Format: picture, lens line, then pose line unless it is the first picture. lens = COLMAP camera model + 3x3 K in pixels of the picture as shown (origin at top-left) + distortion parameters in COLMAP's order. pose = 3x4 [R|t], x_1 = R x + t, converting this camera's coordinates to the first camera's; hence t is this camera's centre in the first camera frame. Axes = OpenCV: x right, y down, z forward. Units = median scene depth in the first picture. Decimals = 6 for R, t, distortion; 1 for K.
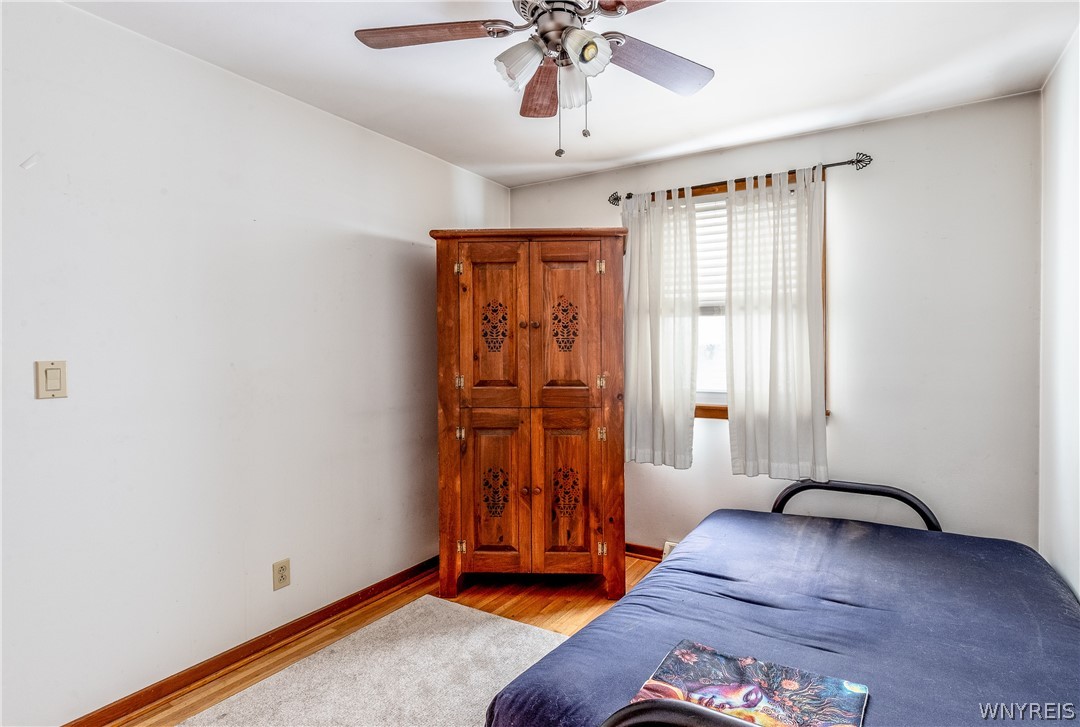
lens RADIAL K [[508.4, 0, 540.0], [0, 508.4, 363.5], [0, 0, 1]] dist [0.000499, -0.000159]
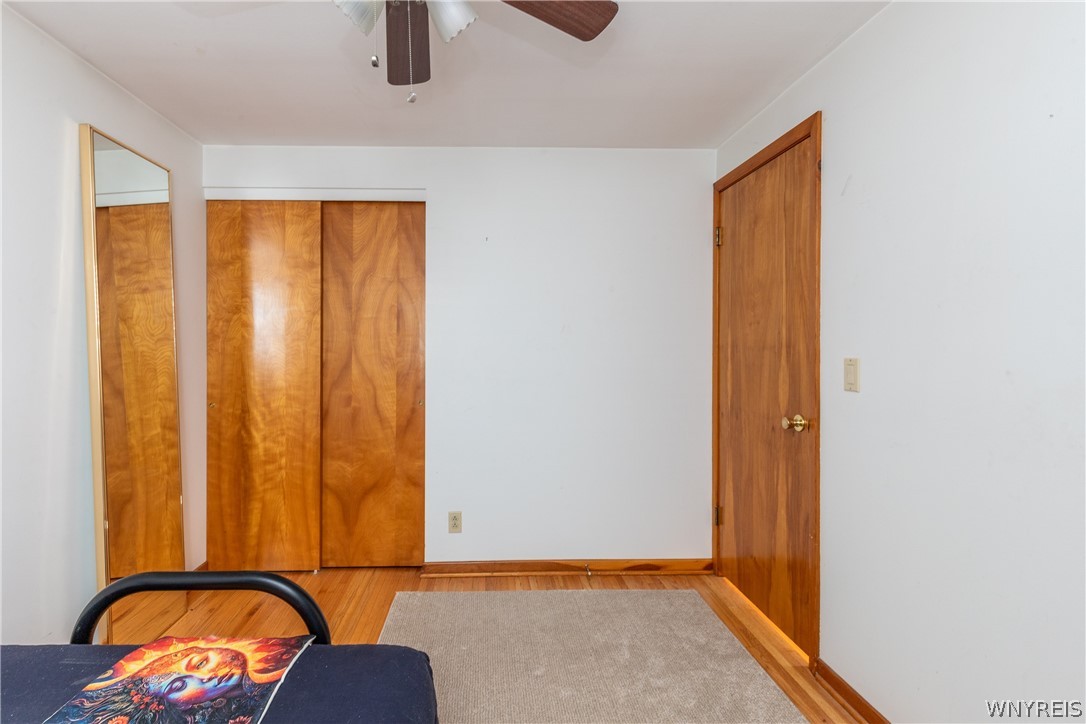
lens RADIAL K [[506.1, 0, 539.4], [0, 506.1, 345.0], [0, 0, 1]] dist [0.000461, -0.000127]
pose [[-0.812042, -0.000776, -0.583599, 0.173369], [-0.016327, 0.999638, 0.021388, -0.029188], [0.583371, 0.026897, -0.811761, 0.918226]]
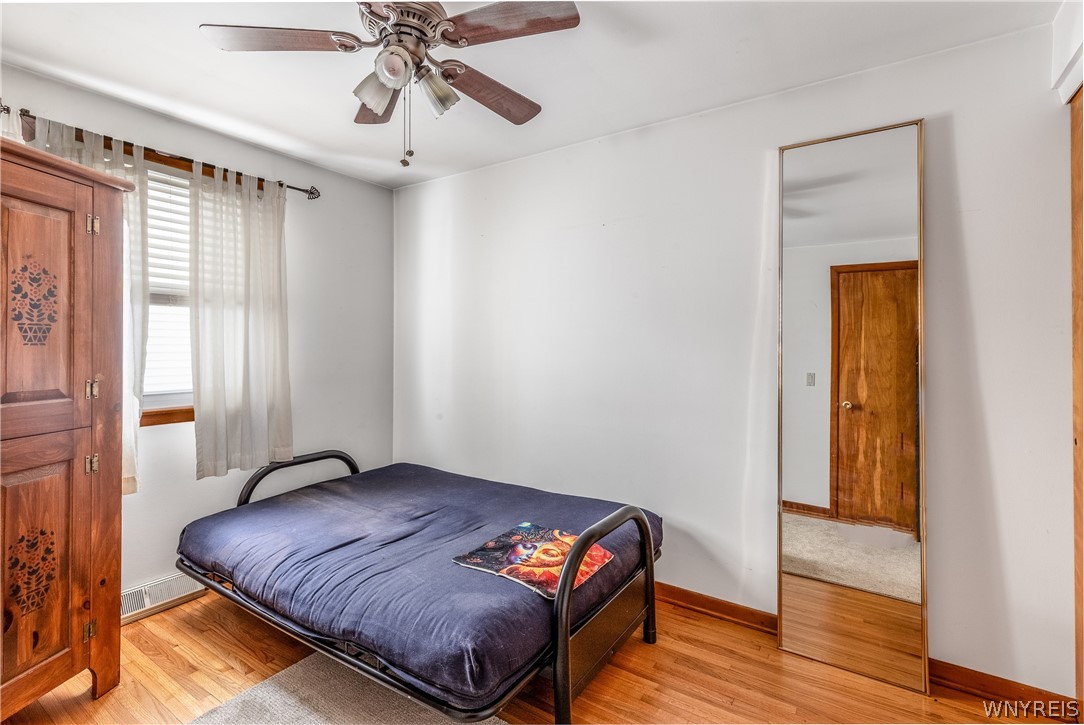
lens RADIAL K [[505.2, 0, 540.5], [0, 505.2, 352.9], [0, 0, 1]] dist [-0.000568, -0.000220]
pose [[0.082314, -0.009295, 0.996563, -0.516800], [0.026389, 0.999626, 0.007144, -0.002294], [-0.996257, 0.025710, 0.082529, 0.327521]]
